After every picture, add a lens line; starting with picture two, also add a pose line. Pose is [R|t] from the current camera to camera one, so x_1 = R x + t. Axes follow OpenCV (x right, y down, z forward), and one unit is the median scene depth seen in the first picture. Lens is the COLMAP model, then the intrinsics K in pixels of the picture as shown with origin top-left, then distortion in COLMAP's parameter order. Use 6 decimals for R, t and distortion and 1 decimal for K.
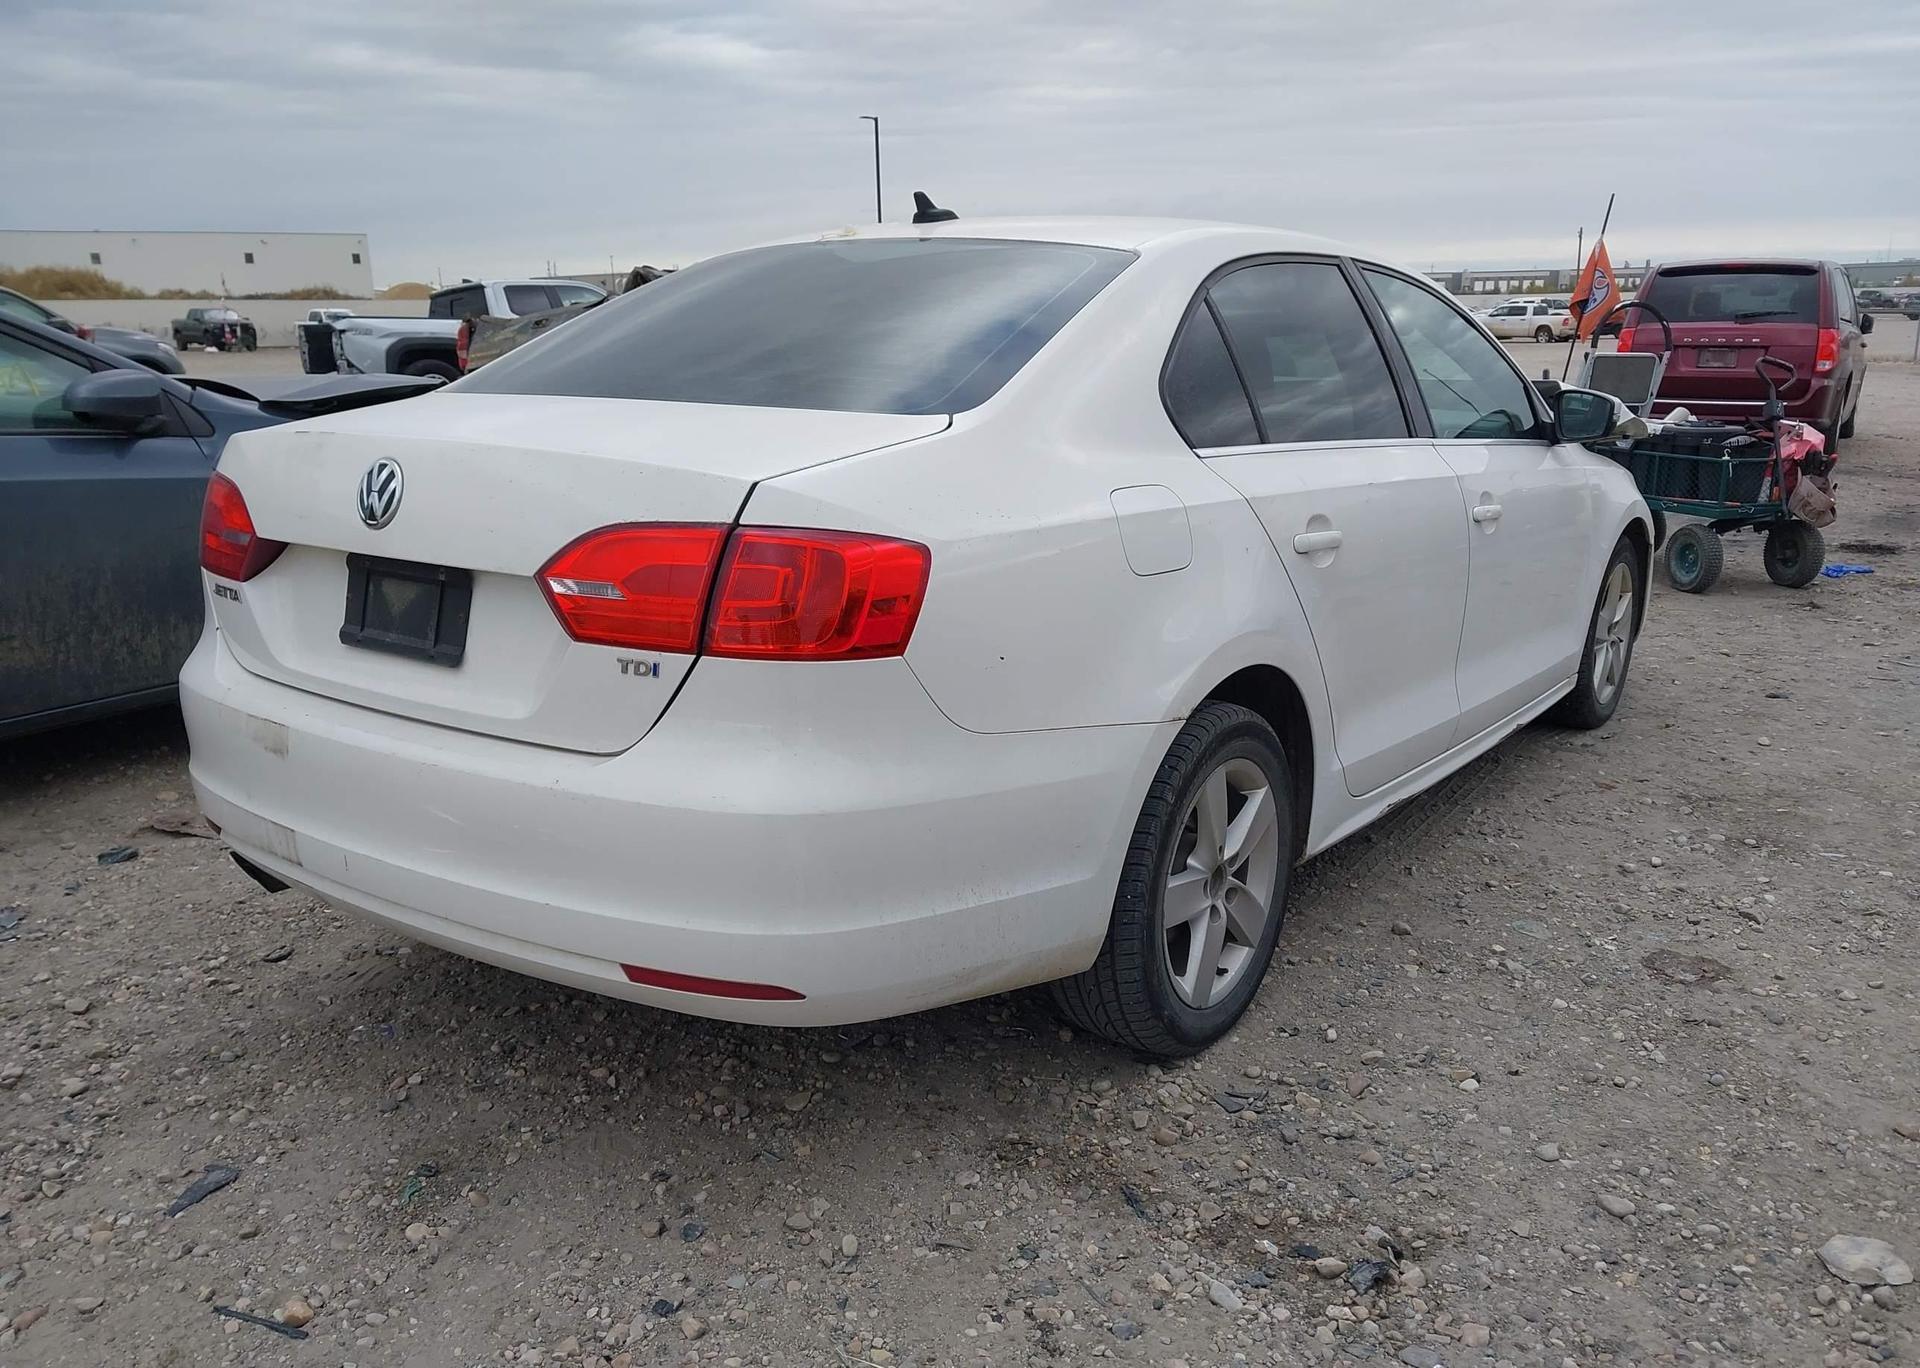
lens RADIAL K [[1744.9, 0, 960.0], [0, 1744.9, 684.0], [0, 0, 1]] dist [0.007259, 0.007423]
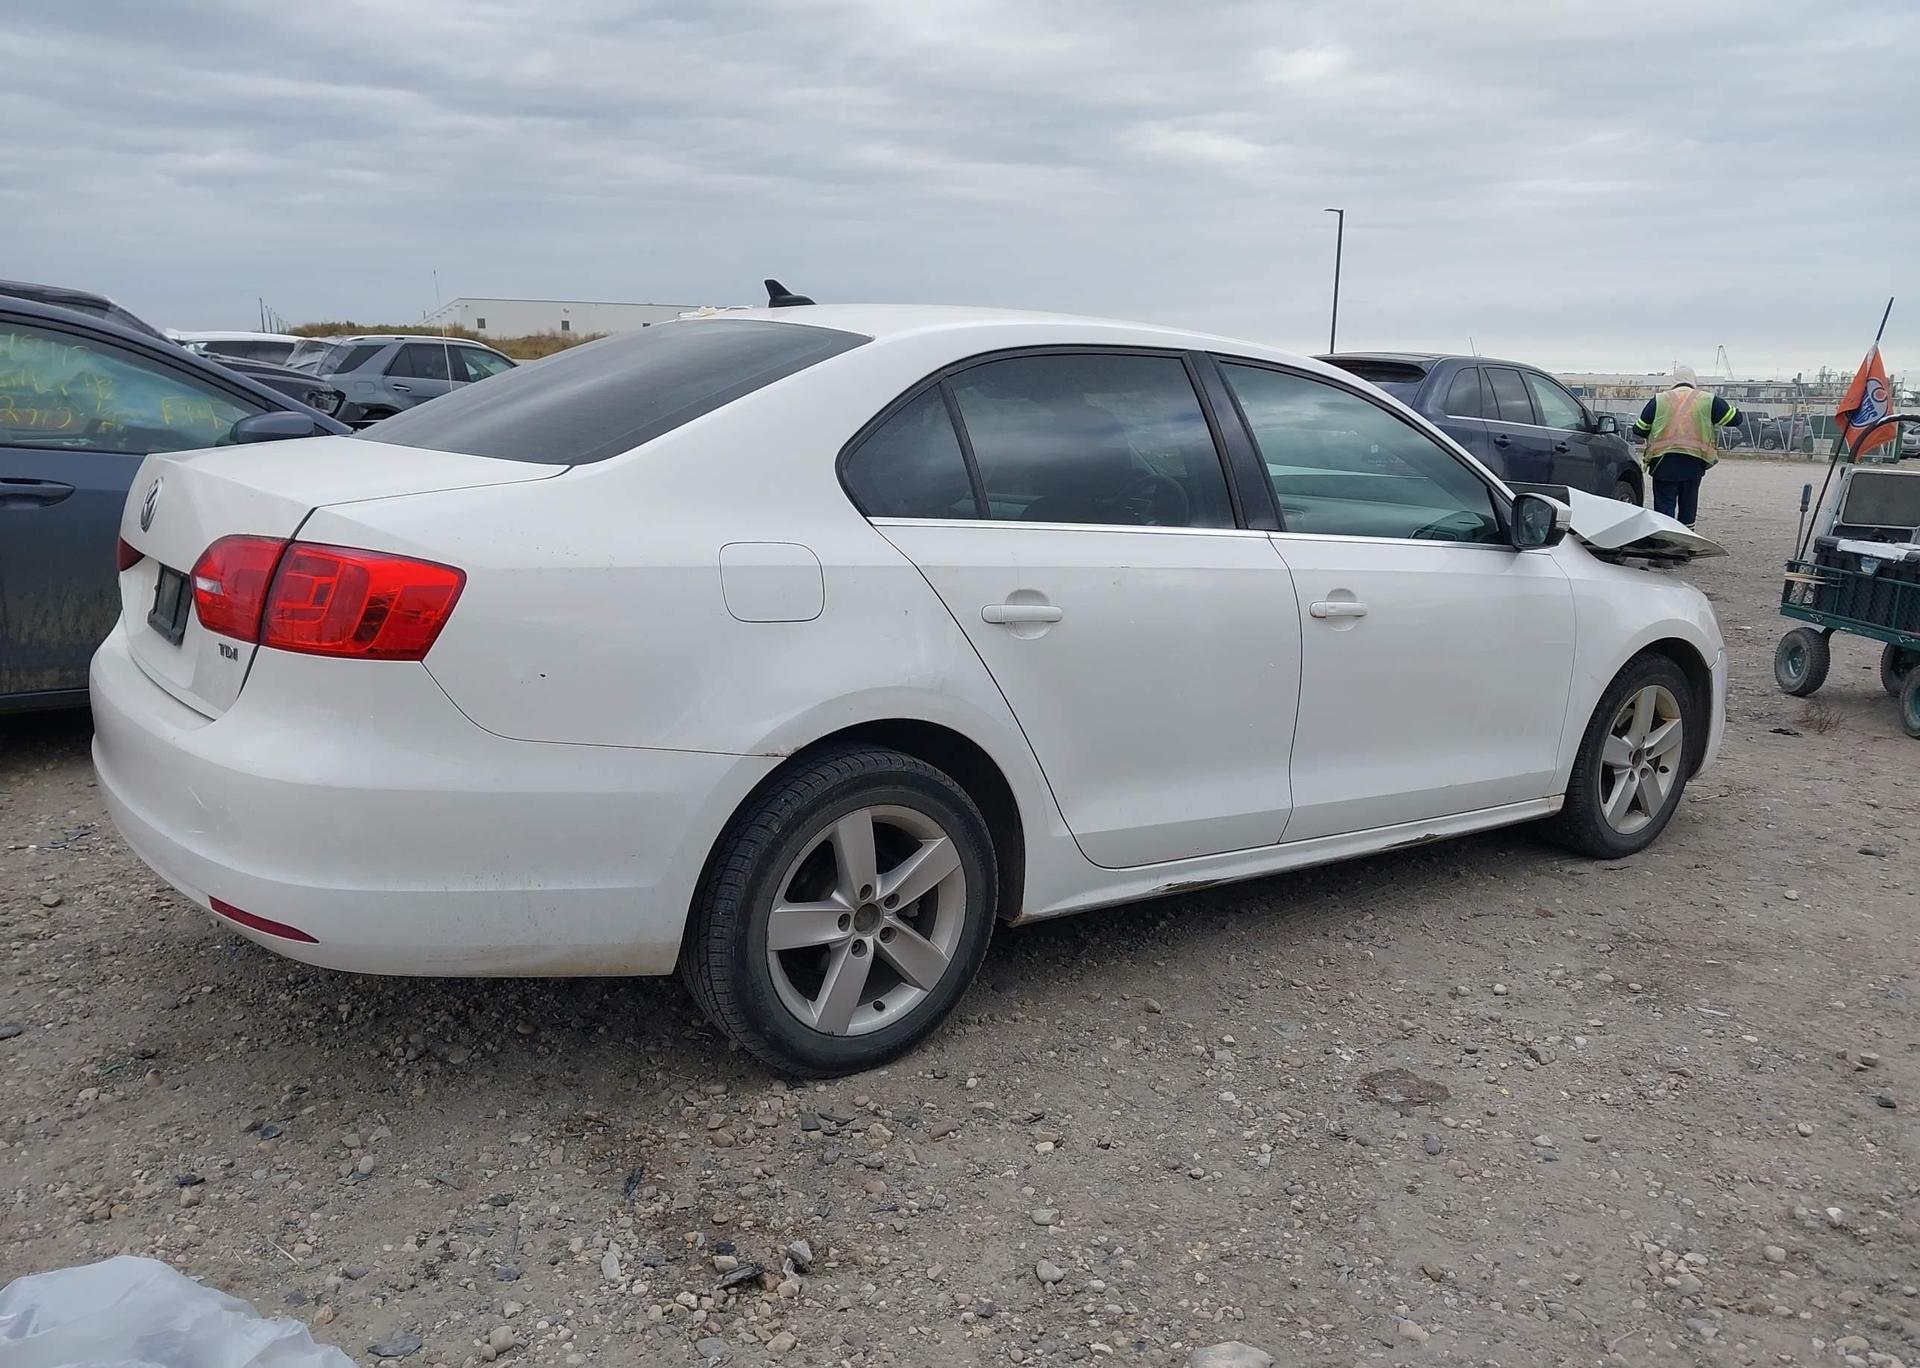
lens RADIAL K [[1757.9, 0, 960.2], [0, 1757.9, 631.0], [0, 0, 1]] dist [0.008910, 0.001421]
pose [[0.941922, 0.081818, -0.325714, 0.528379], [-0.106881, 0.992473, -0.059780, -0.003031], [0.318371, 0.091121, 0.943577, -0.010751]]
